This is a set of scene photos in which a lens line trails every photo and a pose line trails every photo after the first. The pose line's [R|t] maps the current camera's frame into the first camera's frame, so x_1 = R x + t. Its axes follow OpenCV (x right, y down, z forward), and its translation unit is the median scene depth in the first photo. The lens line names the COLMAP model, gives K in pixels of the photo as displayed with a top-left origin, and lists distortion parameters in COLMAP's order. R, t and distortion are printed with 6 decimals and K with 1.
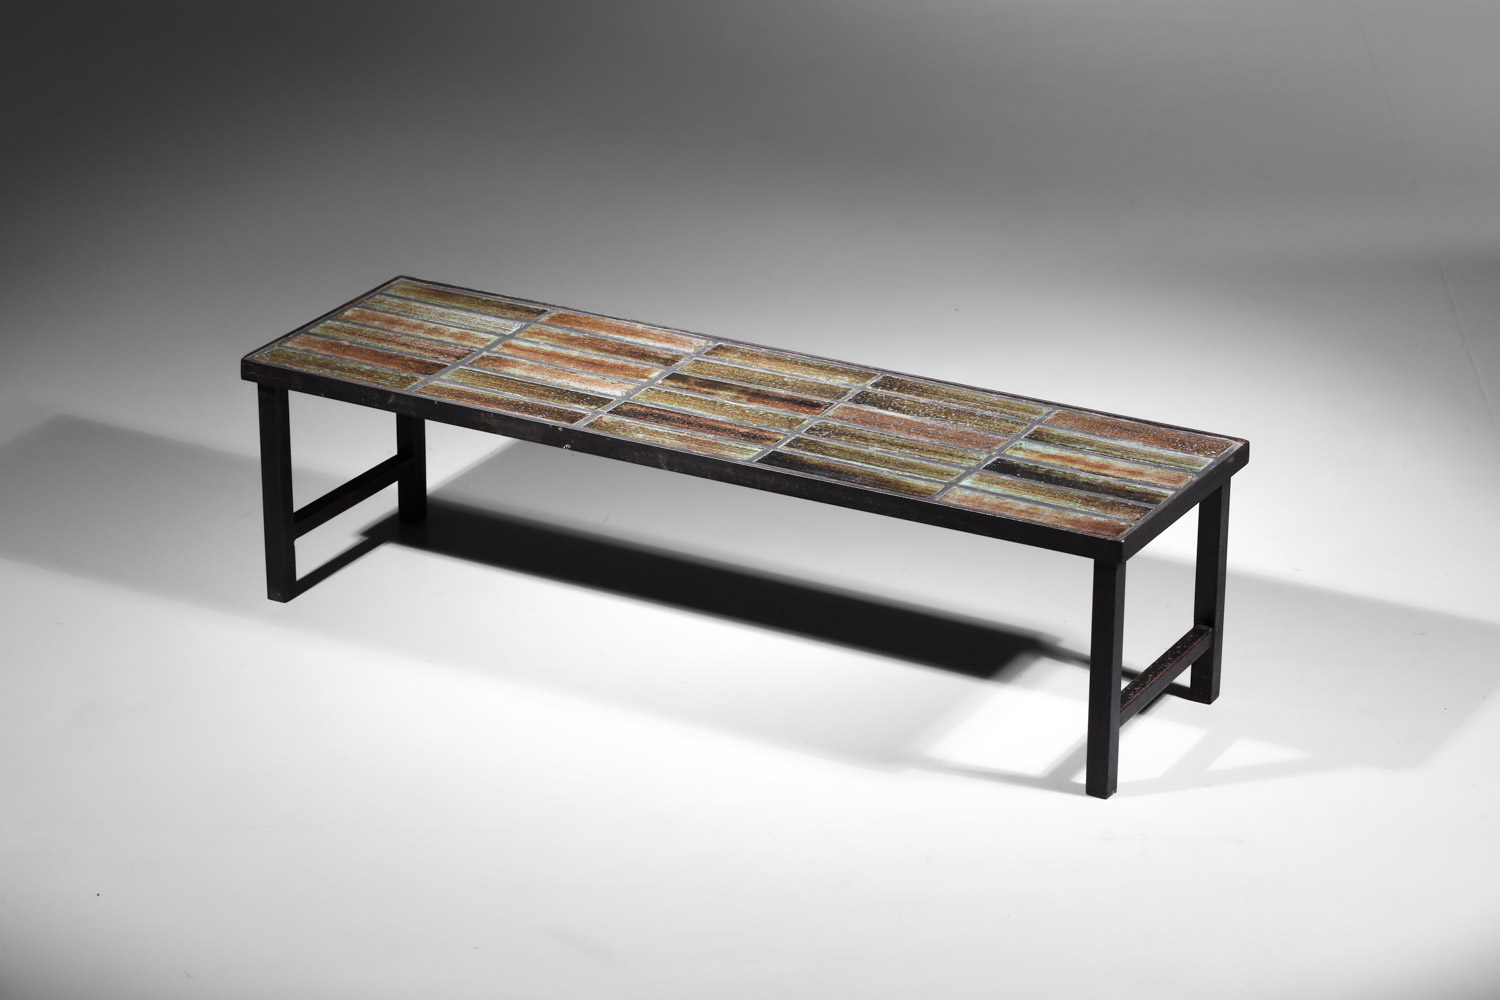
lens RADIAL K [[4441.0, 0, 750.0], [0, 4441.0, 500.0], [0, 0, 1]] dist [-0.006482, 0.546308]
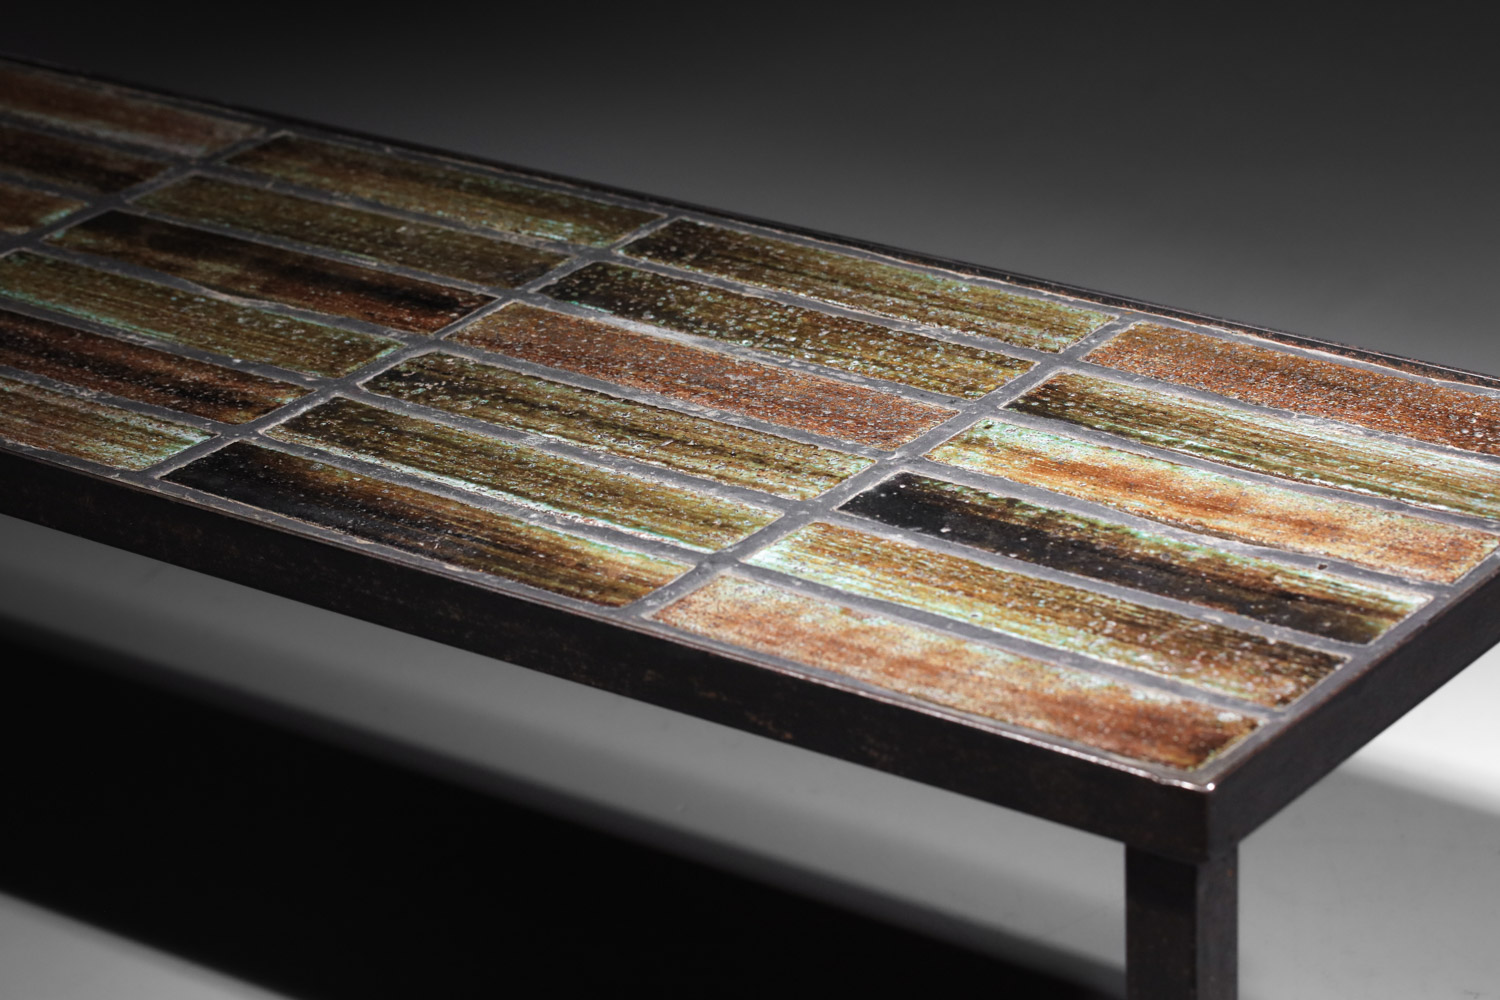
lens RADIAL K [[4441.0, 0, 750.0], [0, 4441.0, 500.0], [0, 0, 1]] dist [-0.006482, 0.546308]
pose [[0.989860, 0.011176, -0.141604, 0.088959], [-0.006946, 0.999516, 0.030335, -0.016827], [0.141874, -0.029044, 0.989459, 0.665348]]
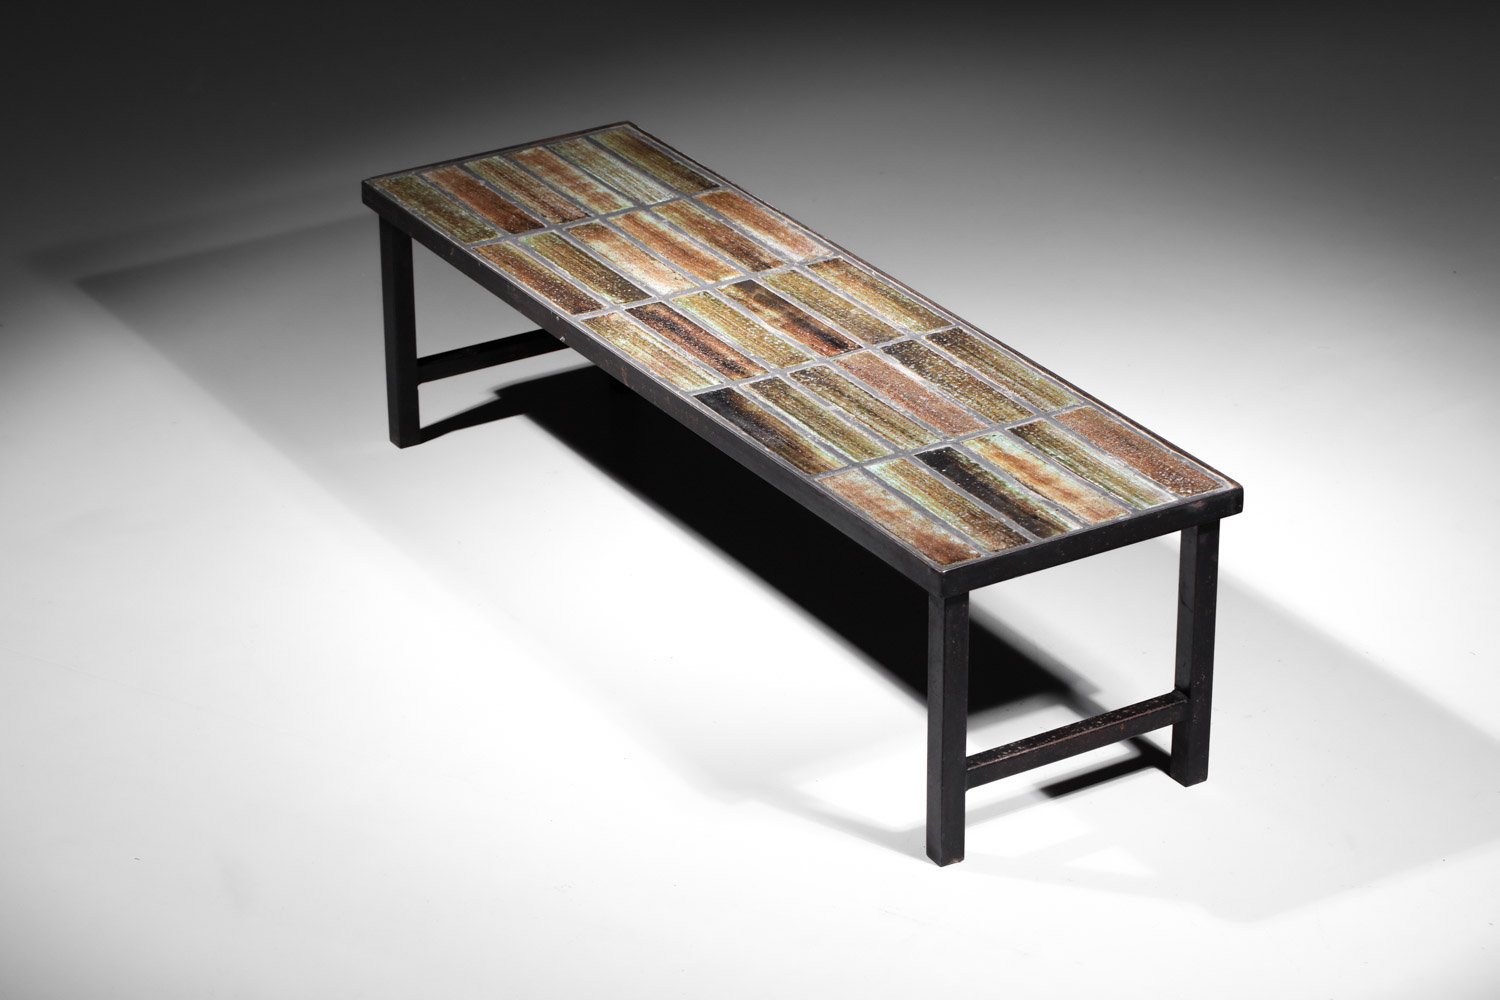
lens RADIAL K [[4441.0, 0, 750.0], [0, 4441.0, 500.0], [0, 0, 1]] dist [-0.006482, 0.546308]
pose [[0.870615, 0.203364, -0.447966, 0.397966], [-0.176882, 0.979067, 0.100703, -0.076813], [0.459068, -0.008436, 0.888361, 0.222639]]
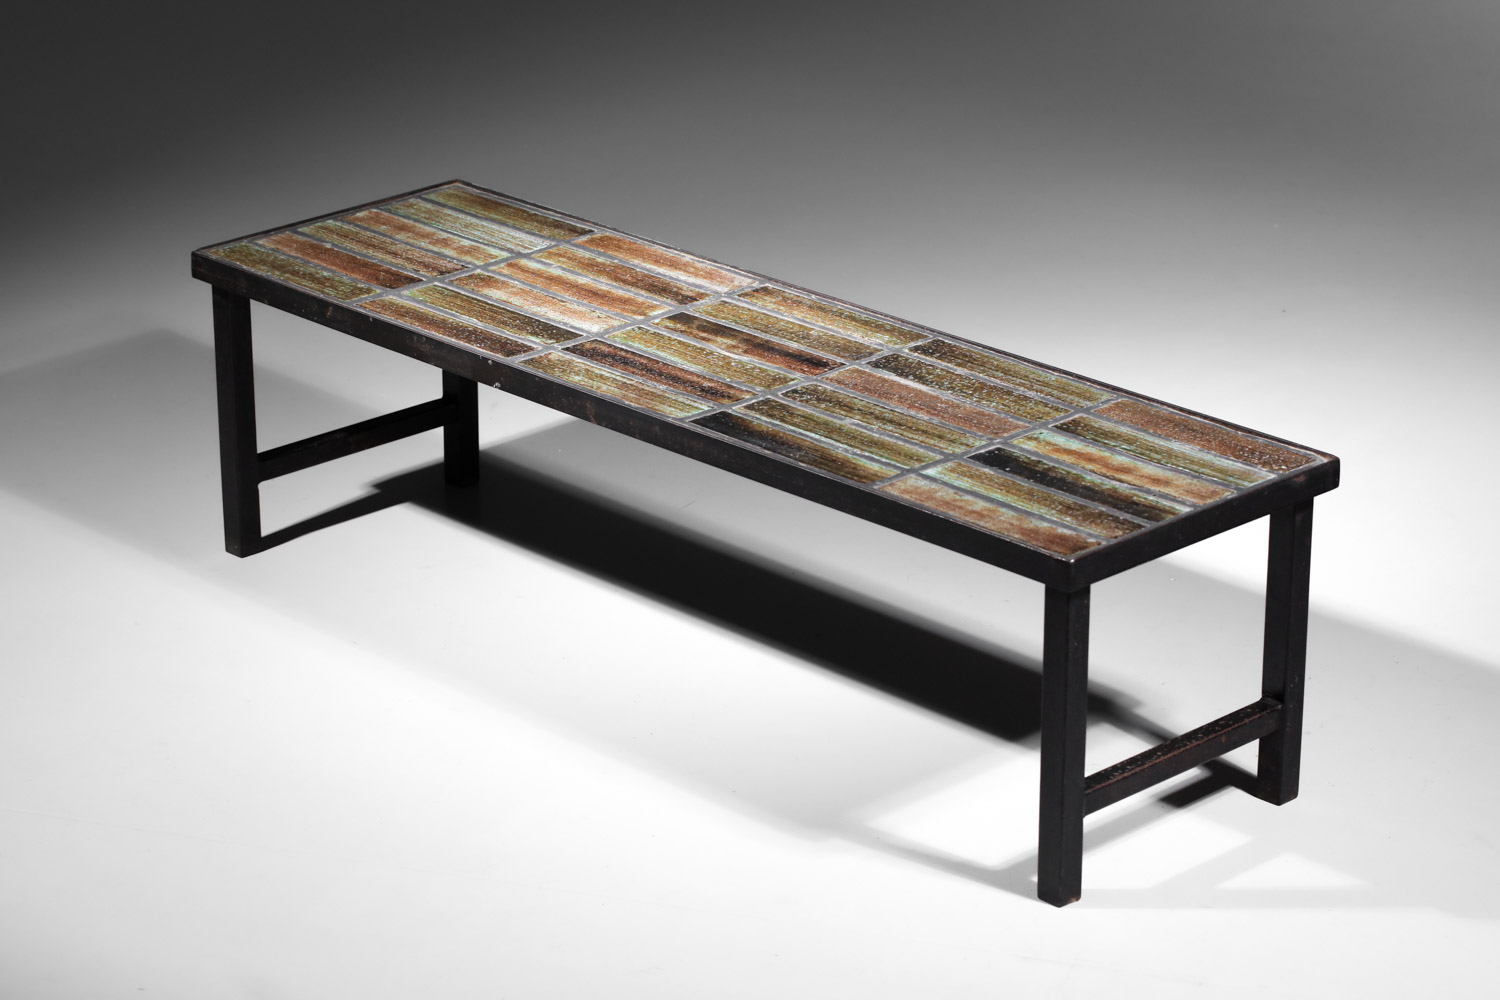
lens RADIAL K [[4441.0, 0, 750.0], [0, 4441.0, 500.0], [0, 0, 1]] dist [-0.006482, 0.546308]
pose [[0.957313, 0.098048, -0.271917, 0.218913], [-0.104280, 0.994511, -0.008529, 0.010361], [0.269589, 0.036521, 0.962283, 0.250524]]
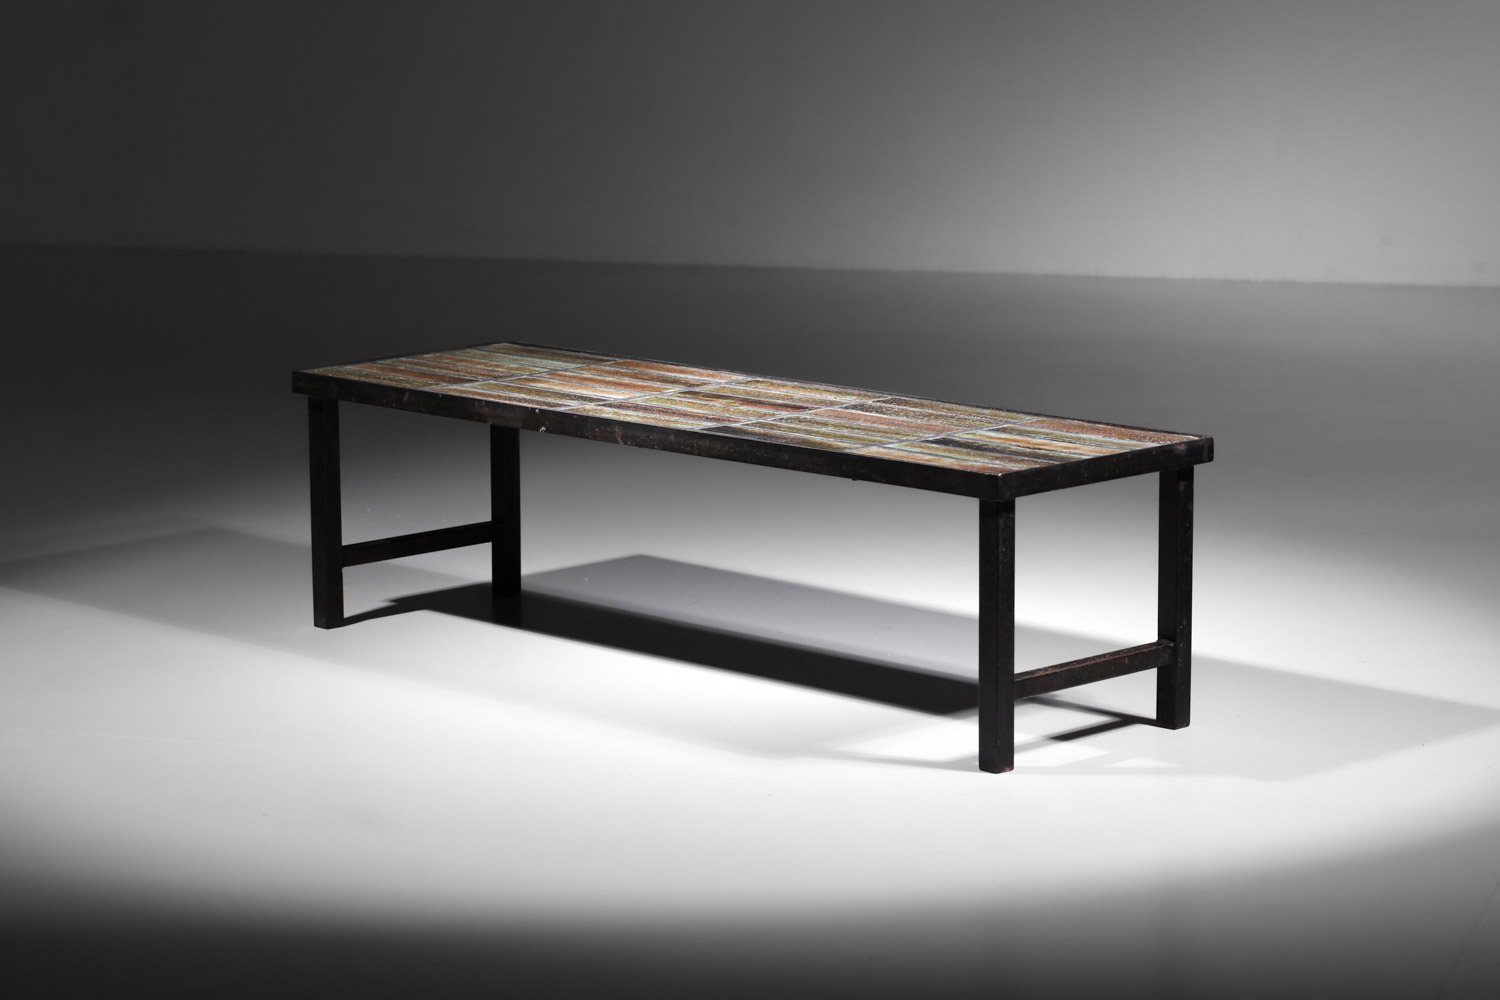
lens RADIAL K [[4441.0, 0, 750.0], [0, 4441.0, 500.0], [0, 0, 1]] dist [-0.006482, 0.546308]
pose [[0.958676, 0.037899, -0.281966, 0.281669], [-0.098133, 0.974313, -0.202692, 0.198680], [0.267041, 0.221987, 0.937769, 0.089296]]
